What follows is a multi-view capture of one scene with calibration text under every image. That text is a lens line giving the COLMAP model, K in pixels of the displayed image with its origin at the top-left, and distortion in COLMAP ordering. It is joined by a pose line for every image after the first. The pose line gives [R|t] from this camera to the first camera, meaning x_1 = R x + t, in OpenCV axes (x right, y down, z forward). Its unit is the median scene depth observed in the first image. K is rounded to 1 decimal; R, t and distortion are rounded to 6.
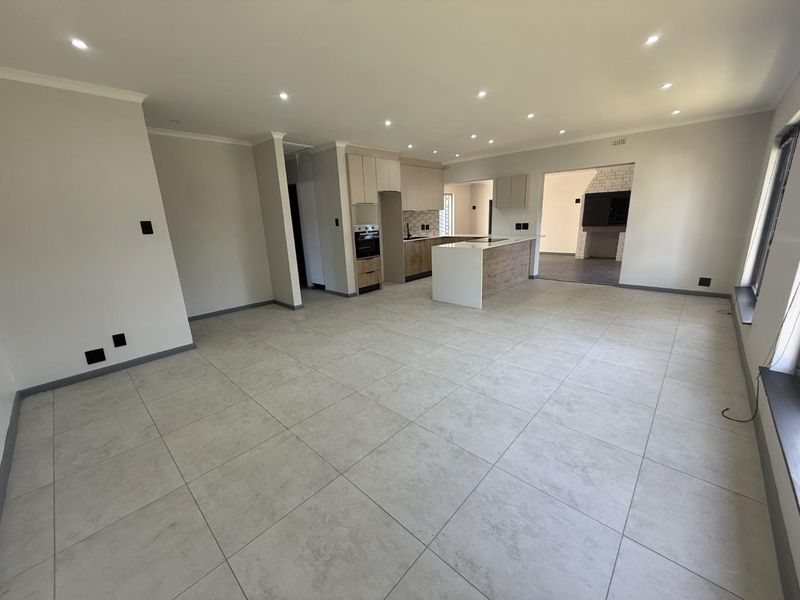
lens RADIAL K [[318.9, 0, 398.2], [0, 318.9, 298.2], [0, 0, 1]] dist [-0.000146, 0.000229]
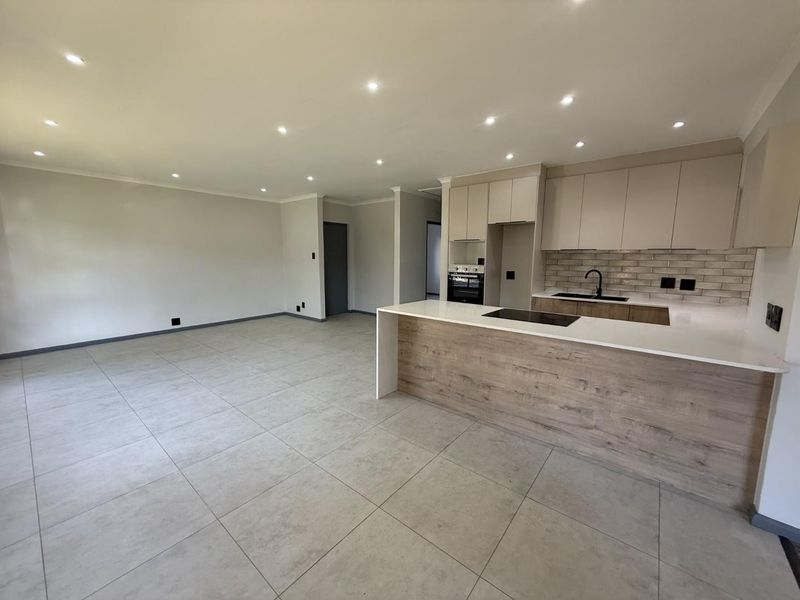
lens RADIAL K [[318.9, 0, 398.2], [0, 318.9, 298.2], [0, 0, 1]] dist [-0.000146, 0.000229]
pose [[0.062734, 0.173472, -0.982839, 0.675370], [-0.258751, 0.953933, 0.151854, -0.213738], [0.963905, 0.244784, 0.104730, 0.714281]]
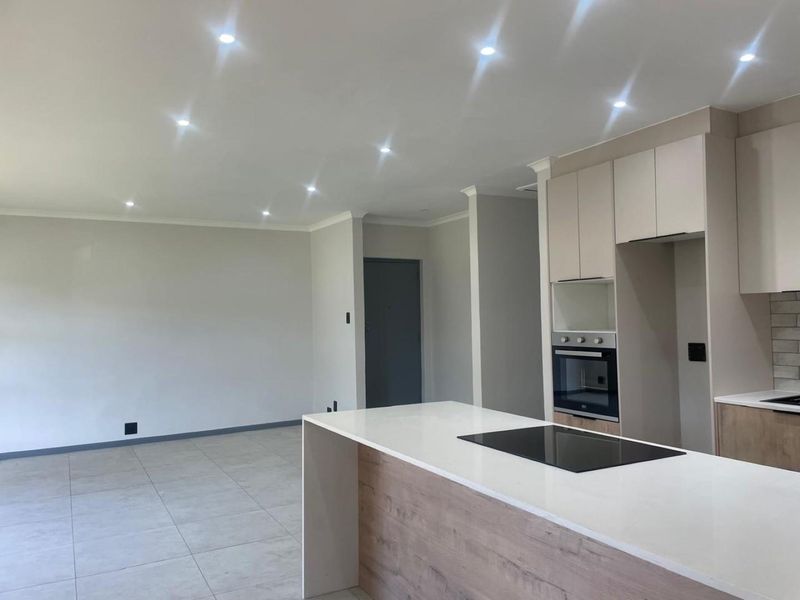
lens RADIAL K [[605.0, 0, 402.8], [0, 605.0, 299.2], [0, 0, 1]] dist [0.087910, -0.109822]
pose [[-0.303369, 0.020505, -0.952653, 0.643866], [-0.207103, 0.974450, 0.086925, -0.269661], [0.930094, 0.223668, -0.291371, 0.939201]]
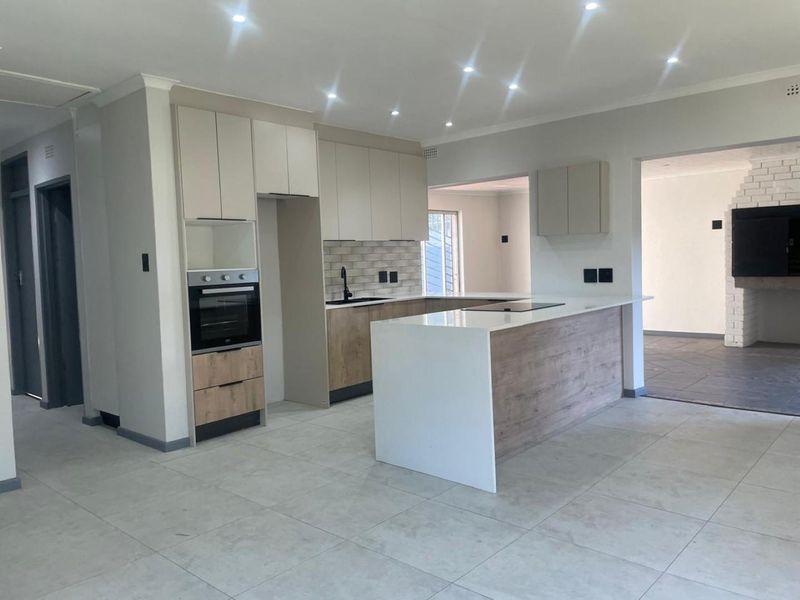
lens RADIAL K [[599.4, 0, 401.8], [0, 599.4, 289.8], [0, 0, 1]] dist [0.097213, -0.148242]
pose [[0.999622, 0.004885, 0.027053, 0.103715], [0.000622, 0.979819, -0.199885, -0.043660], [-0.027484, 0.199826, 0.979446, 0.214390]]
